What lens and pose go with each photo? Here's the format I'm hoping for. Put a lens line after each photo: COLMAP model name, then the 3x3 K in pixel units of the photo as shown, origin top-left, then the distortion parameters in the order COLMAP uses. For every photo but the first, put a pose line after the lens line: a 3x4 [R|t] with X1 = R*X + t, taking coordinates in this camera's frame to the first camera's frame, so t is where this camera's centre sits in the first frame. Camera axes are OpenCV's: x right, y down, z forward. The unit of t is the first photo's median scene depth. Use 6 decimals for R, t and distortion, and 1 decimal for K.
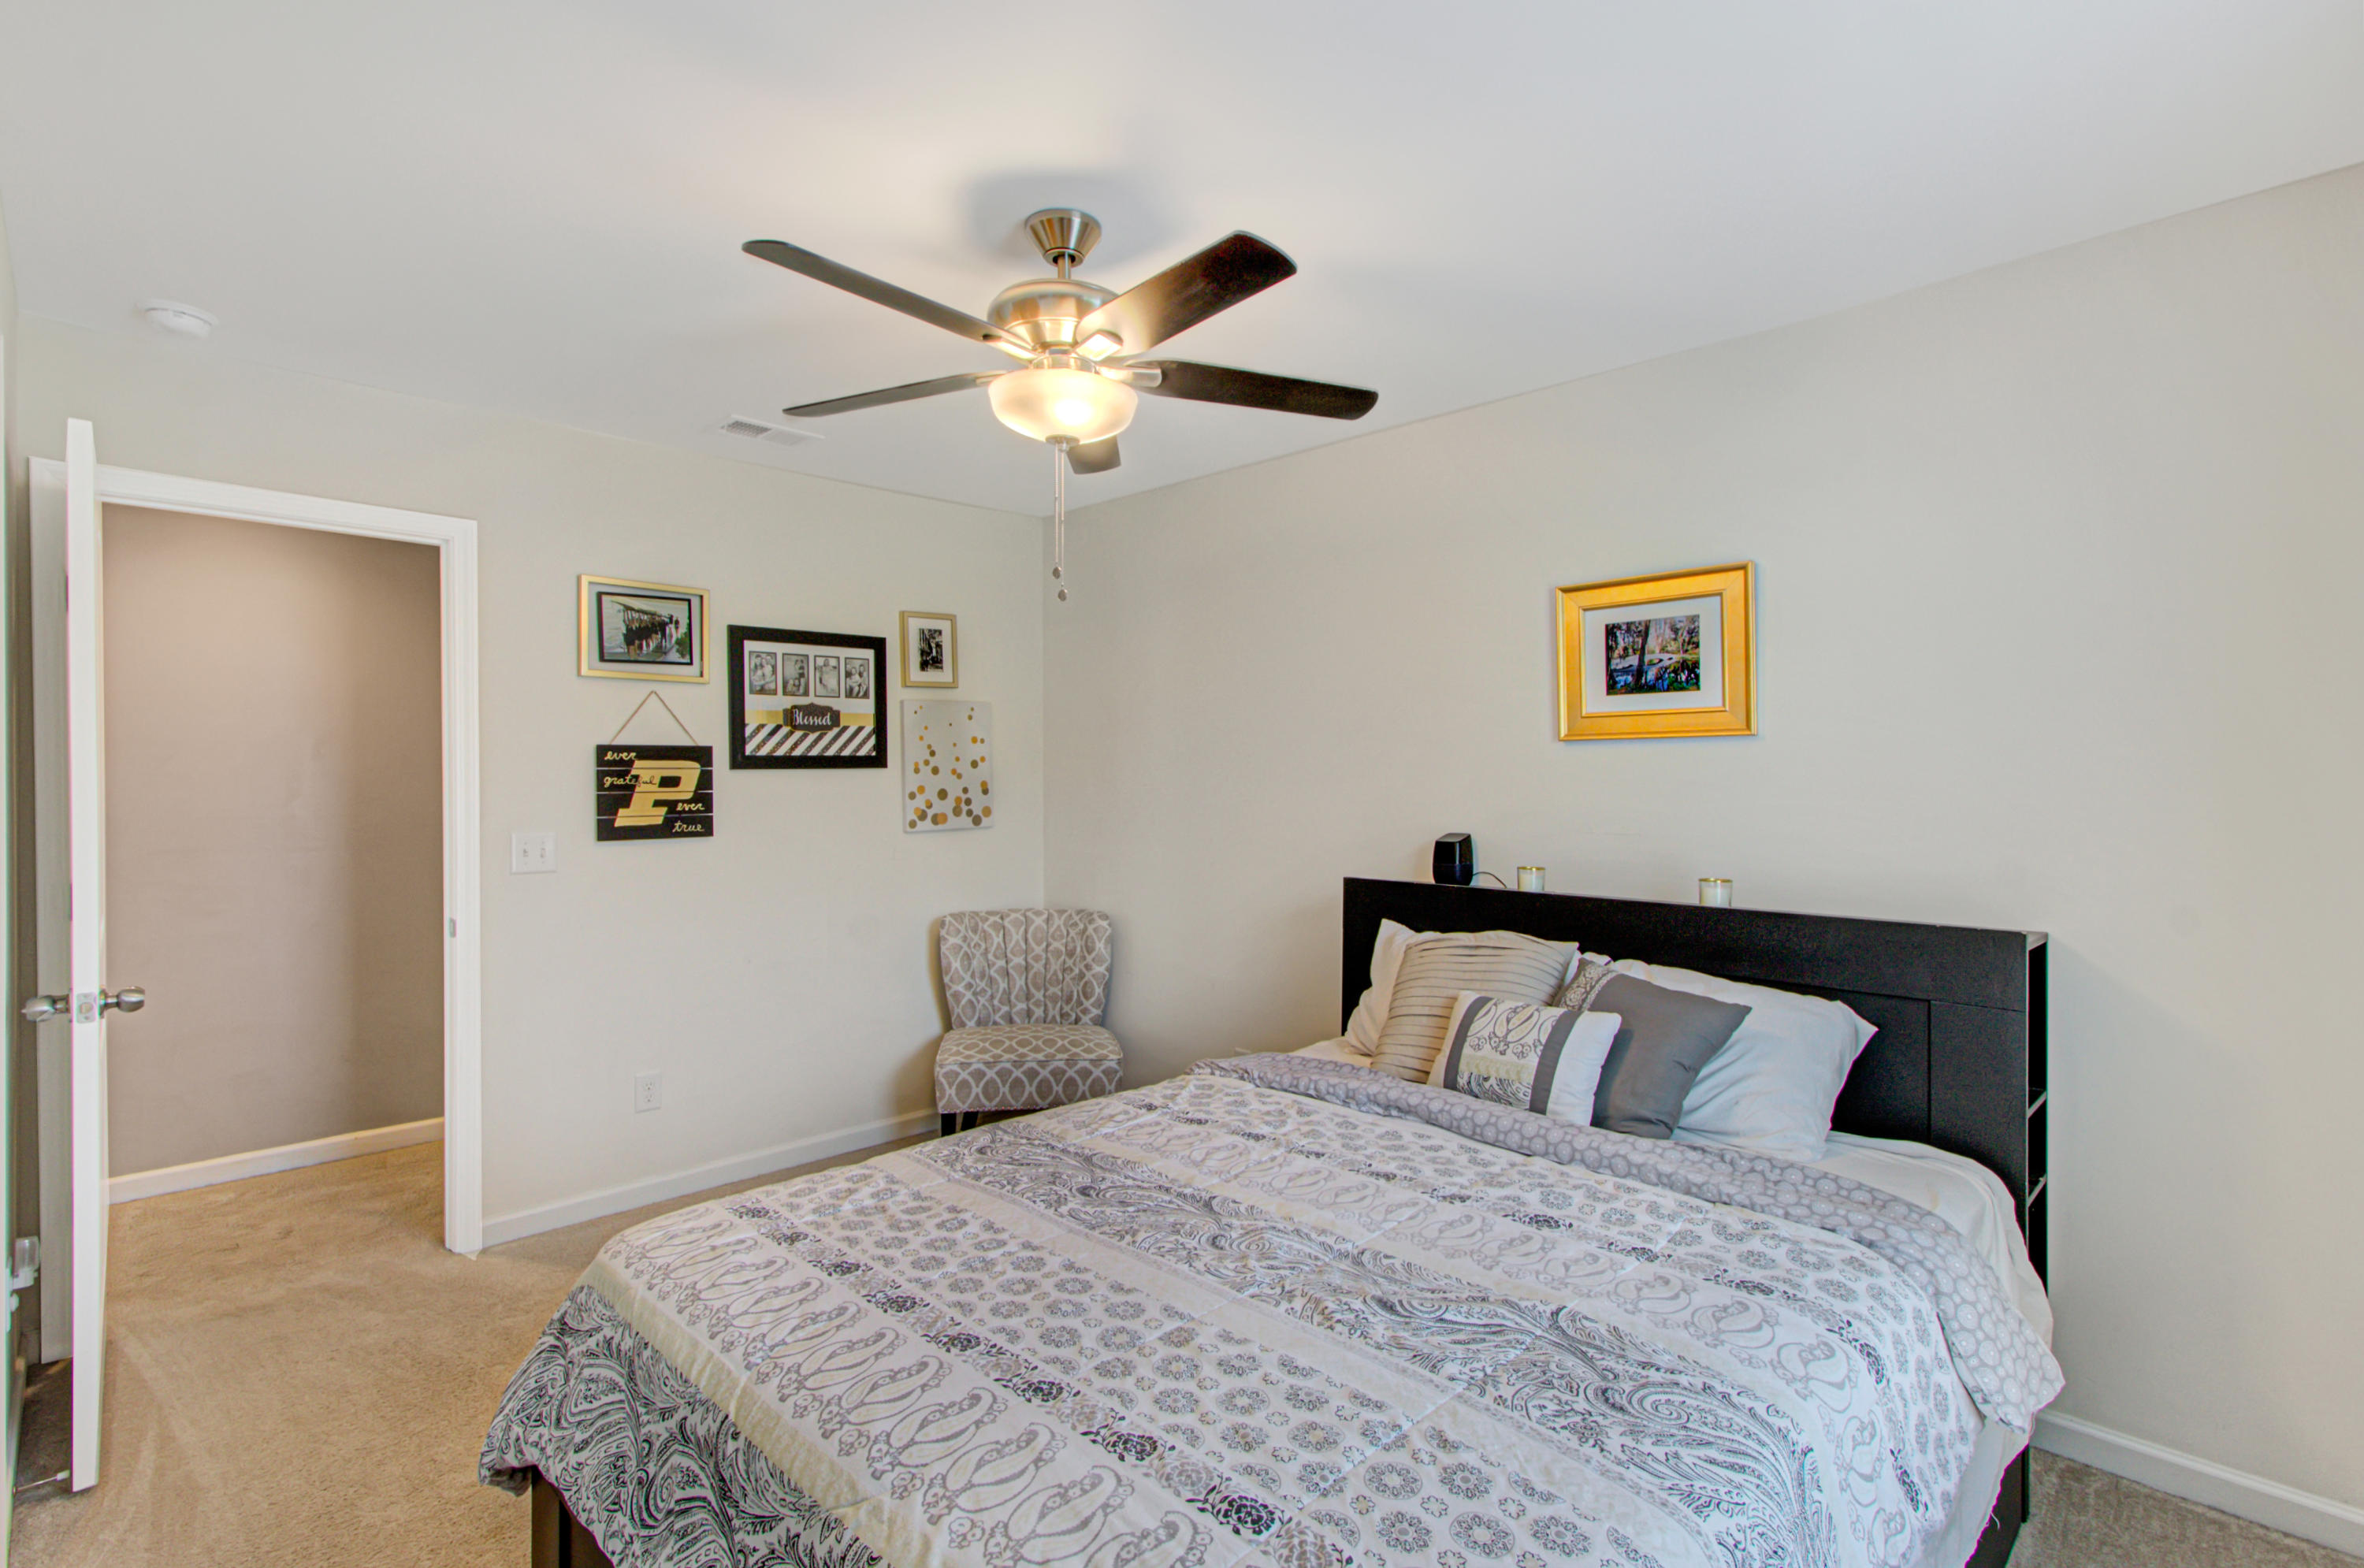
lens RADIAL K [[1087.4, 0, 1192.0], [0, 1087.4, 793.2], [0, 0, 1]] dist [0.002799, 0.000449]
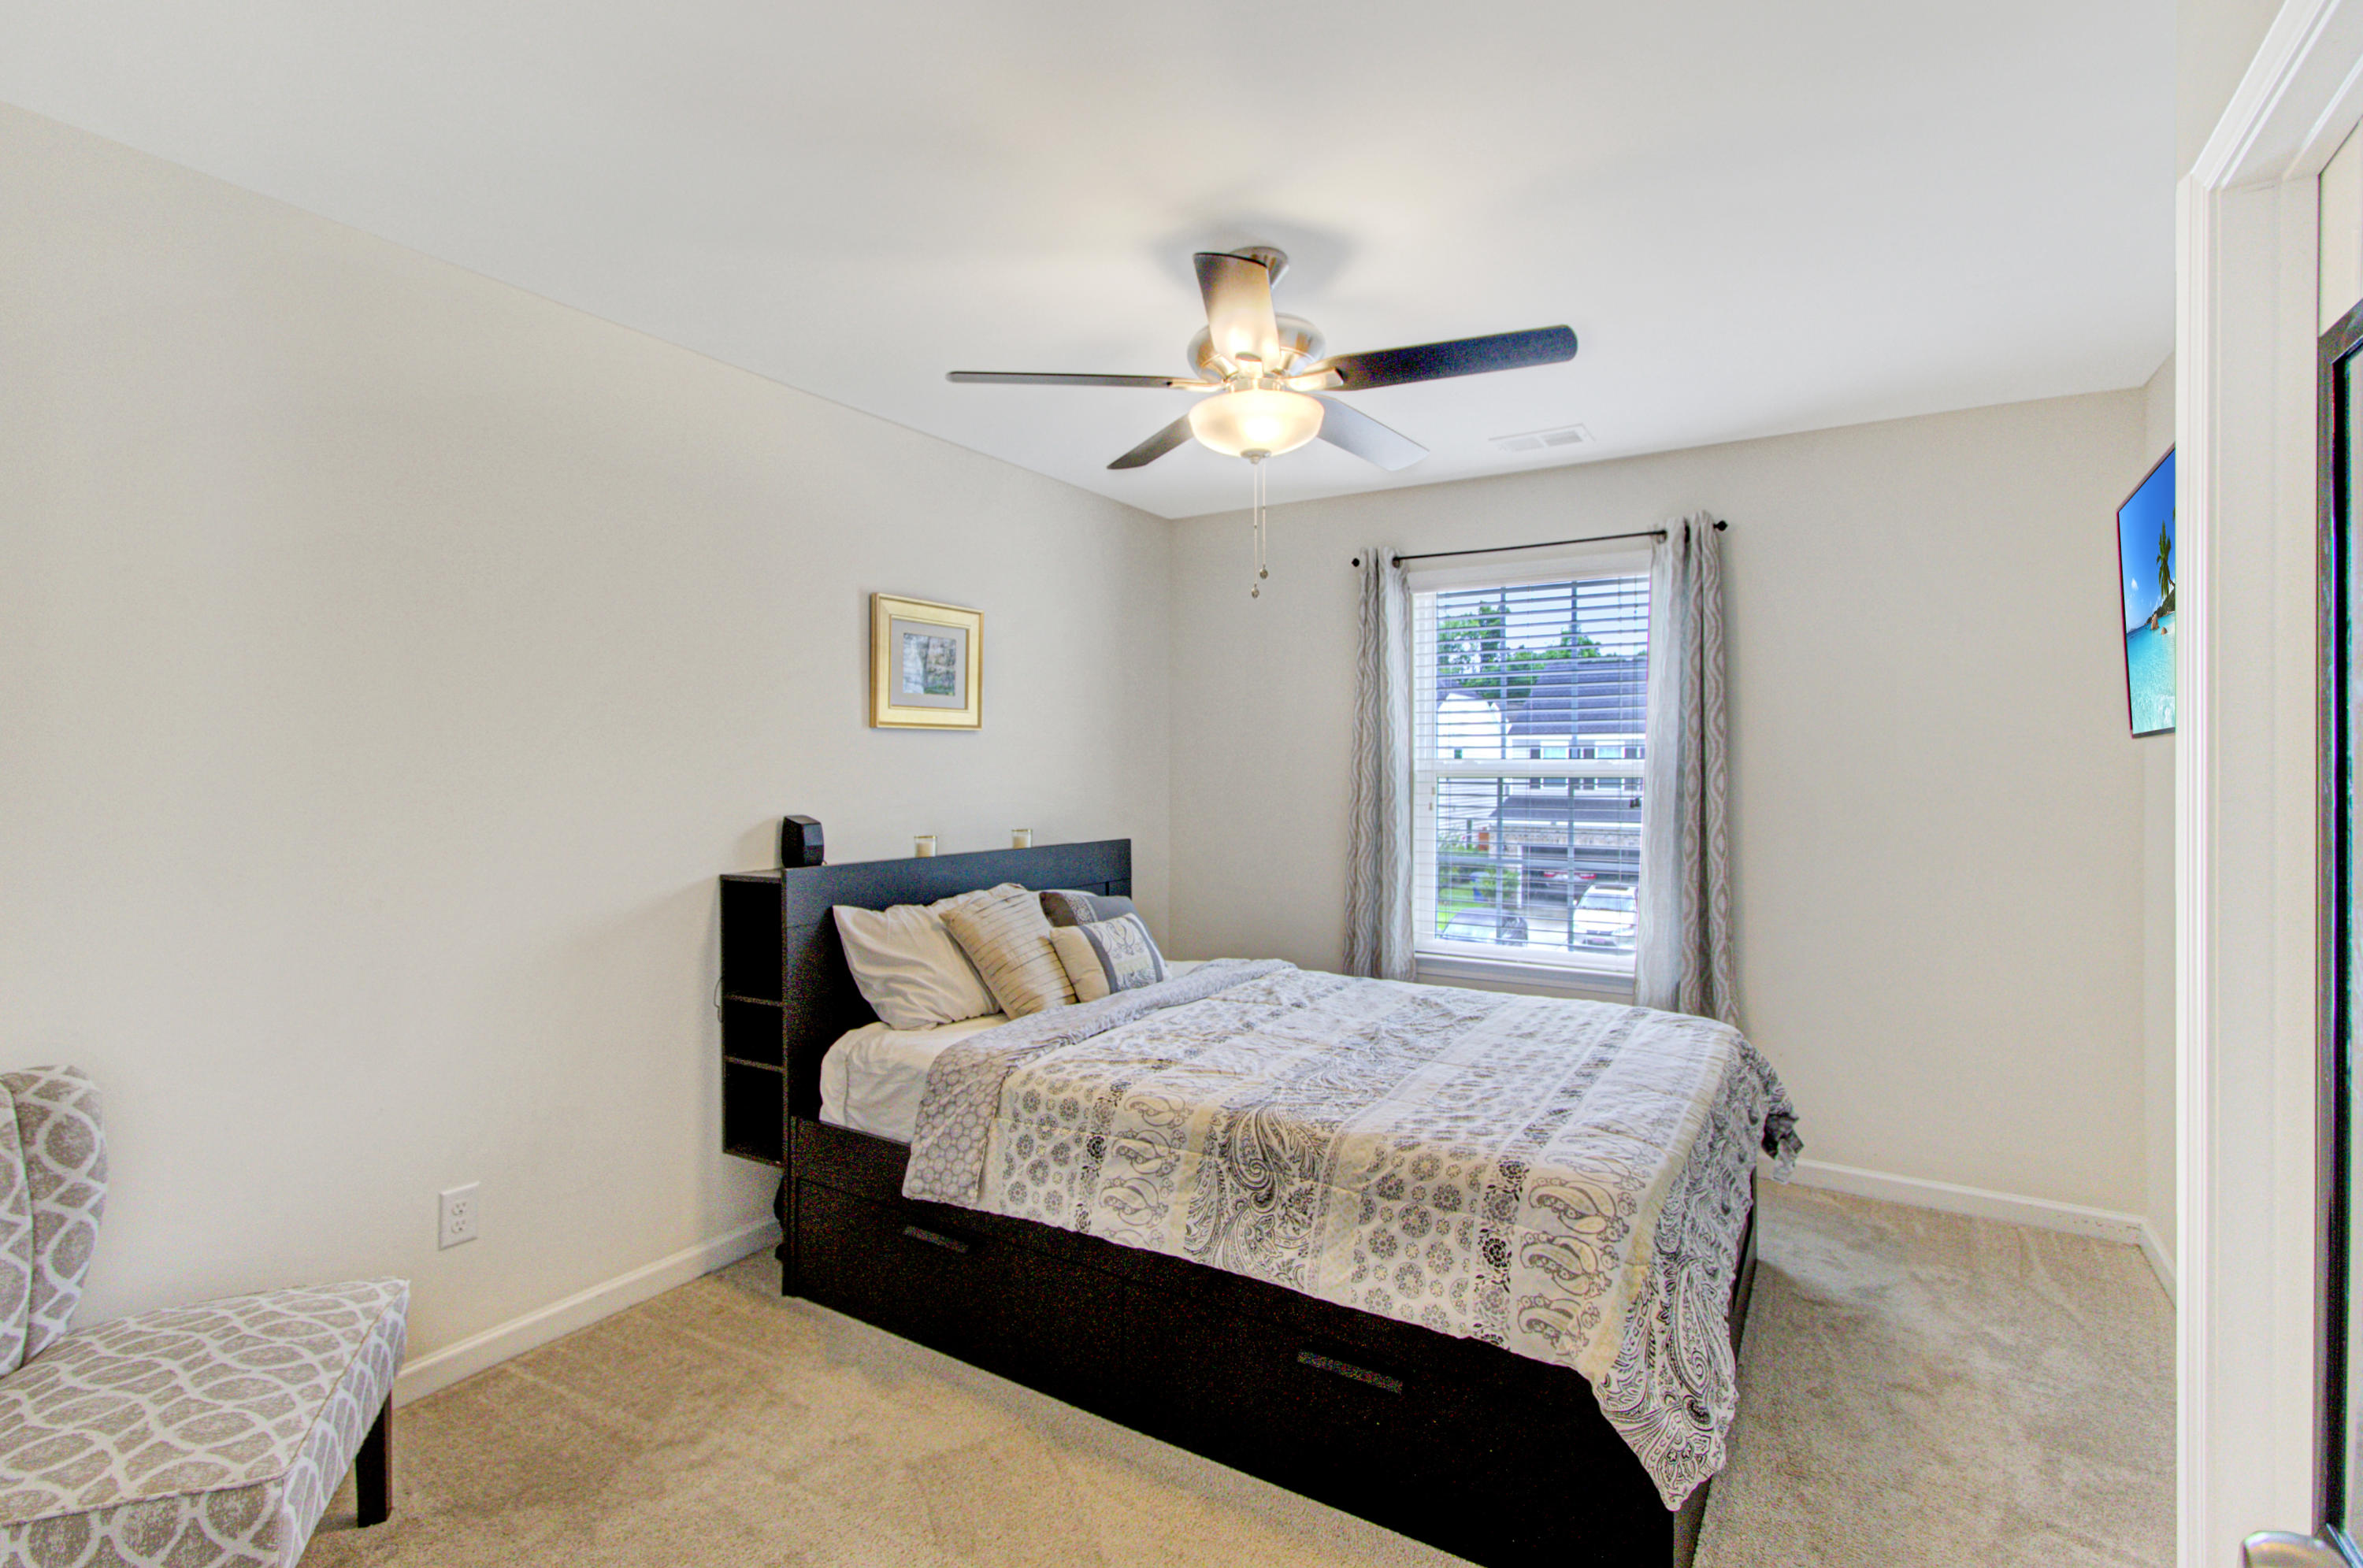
lens RADIAL K [[1086.9, 0, 1191.3], [0, 1086.9, 758.5], [0, 0, 1]] dist [0.002799, 0.000449]
pose [[-0.223013, 0.003672, 0.974809, -0.927958], [0.014288, 0.999898, -0.000498, -0.012188], [-0.974711, 0.013817, -0.223042, 1.034012]]
